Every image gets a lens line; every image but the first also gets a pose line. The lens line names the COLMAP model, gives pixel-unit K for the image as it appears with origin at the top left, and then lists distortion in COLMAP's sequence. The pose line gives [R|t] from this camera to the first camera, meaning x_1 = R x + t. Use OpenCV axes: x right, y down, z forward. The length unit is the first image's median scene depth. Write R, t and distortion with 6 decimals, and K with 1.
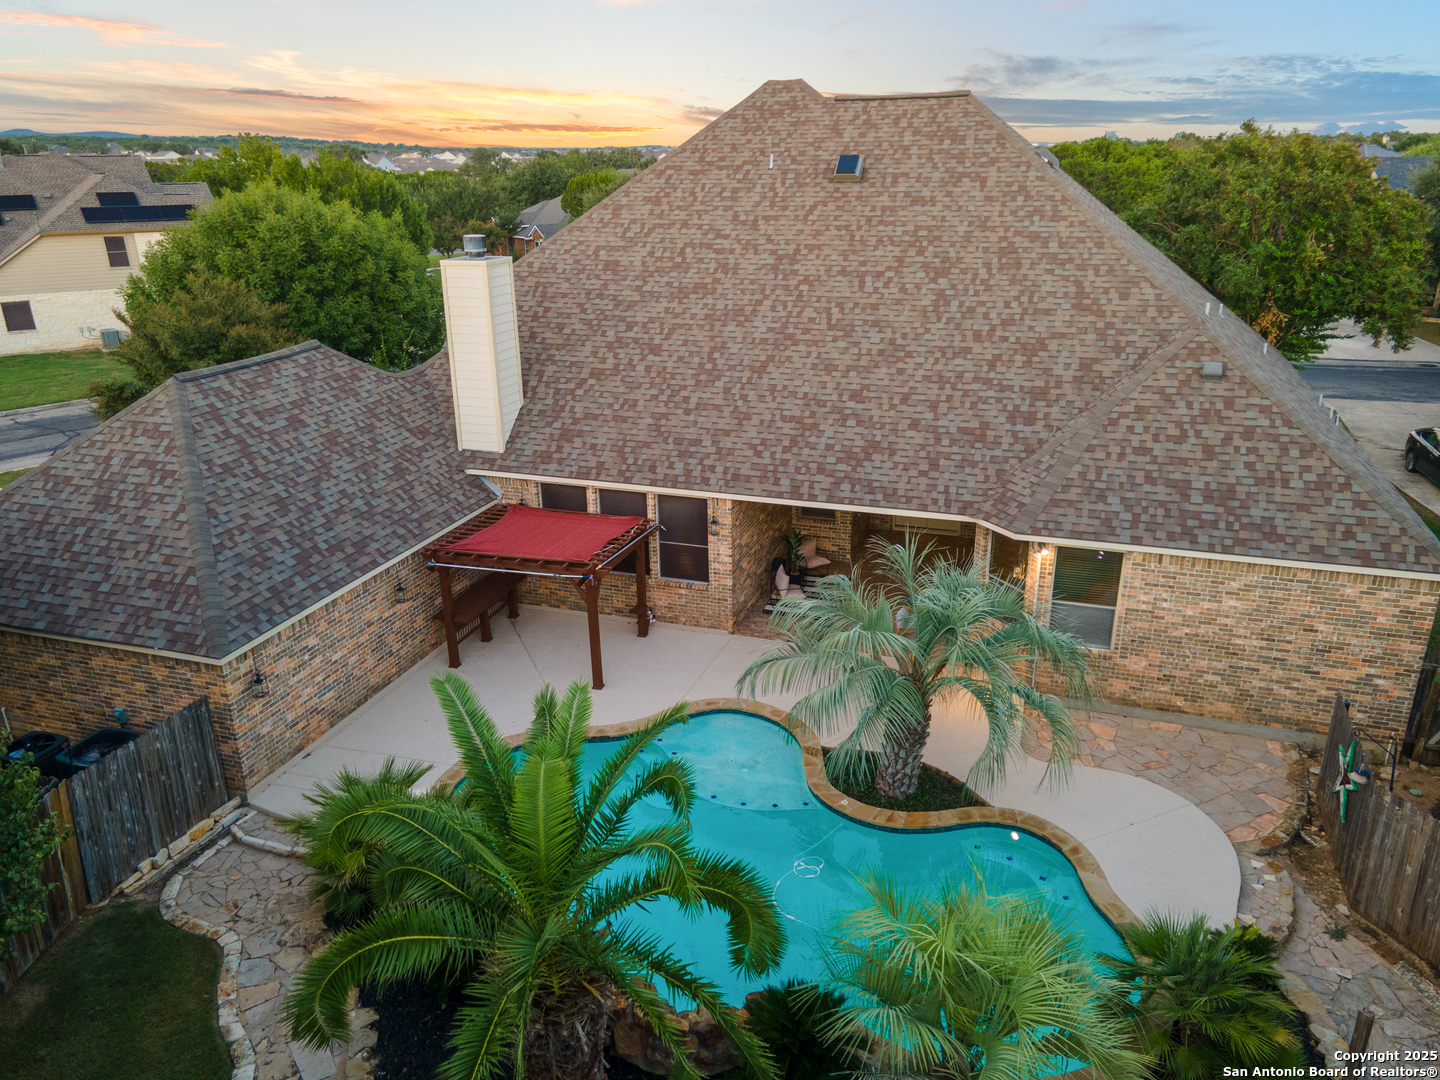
lens RADIAL K [[1063.9, 0, 720.0], [0, 1063.9, 540.0], [0, 0, 1]] dist [0.025948, 0.051241]
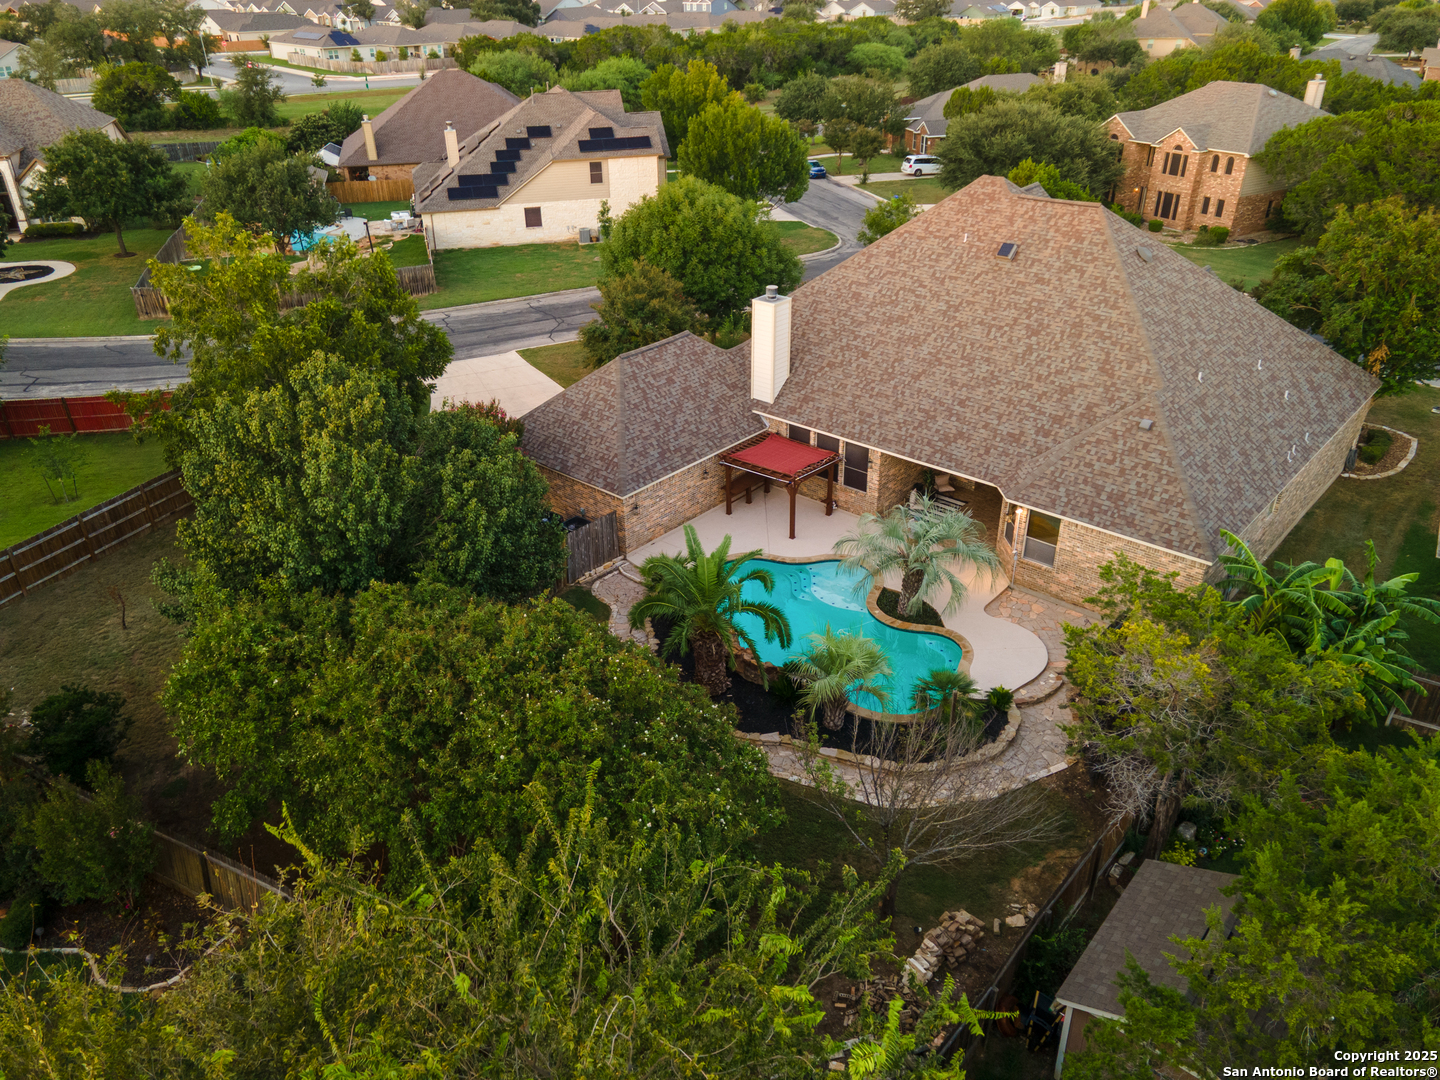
lens RADIAL K [[1063.9, 0, 720.0], [0, 1063.9, 540.0], [0, 0, 1]] dist [0.025948, 0.051241]
pose [[0.926985, 0.182665, -0.327616, 0.383574], [-0.131267, 0.976162, 0.172847, -0.169541], [0.351379, -0.117222, 0.928866, -0.823444]]
